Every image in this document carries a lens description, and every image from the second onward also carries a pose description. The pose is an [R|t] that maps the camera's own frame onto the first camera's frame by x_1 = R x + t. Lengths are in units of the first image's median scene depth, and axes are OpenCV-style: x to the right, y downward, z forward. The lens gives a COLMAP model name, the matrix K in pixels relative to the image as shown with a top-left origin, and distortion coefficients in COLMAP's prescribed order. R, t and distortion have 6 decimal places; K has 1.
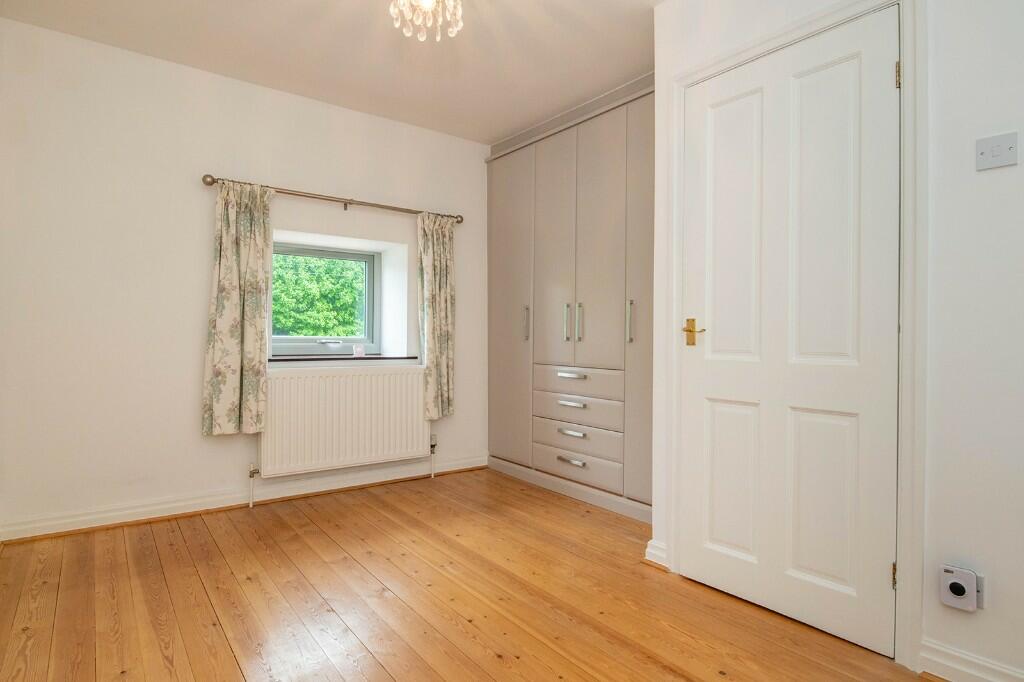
lens RADIAL K [[545.4, 0, 509.9], [0, 545.4, 336.9], [0, 0, 1]] dist [-0.006793, -0.002047]
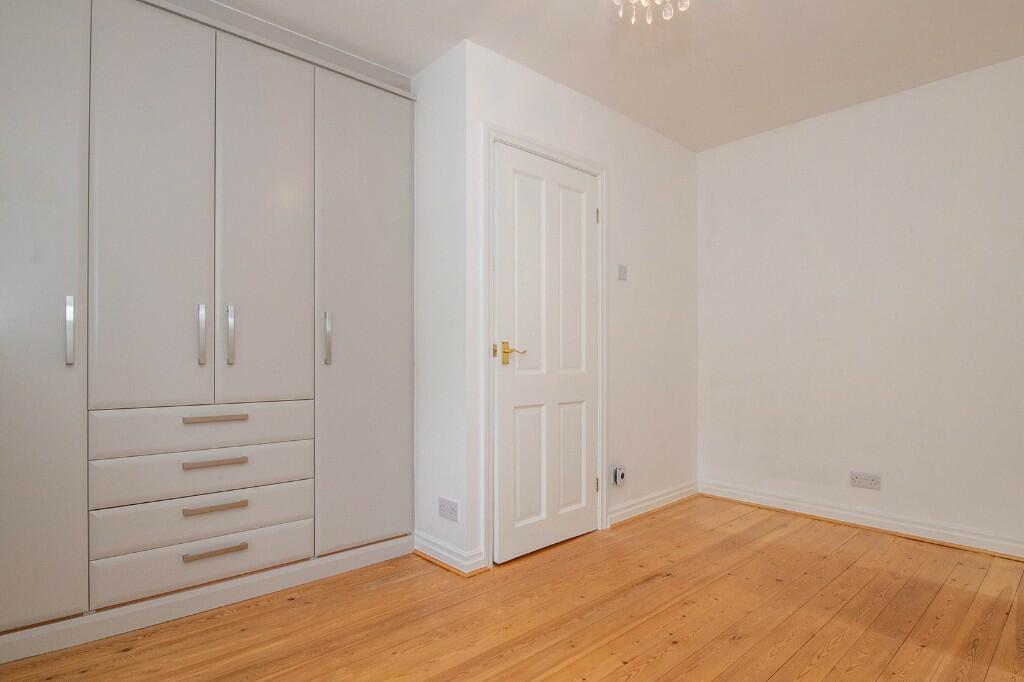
lens RADIAL K [[545.4, 0, 499.0], [0, 545.4, 359.5], [0, 0, 1]] dist [-0.006793, -0.002047]
pose [[-0.080719, -0.009158, 0.996695, -0.842821], [-0.000553, 0.999958, 0.009143, -0.005556], [-0.996737, 0.000187, -0.080720, 1.109490]]
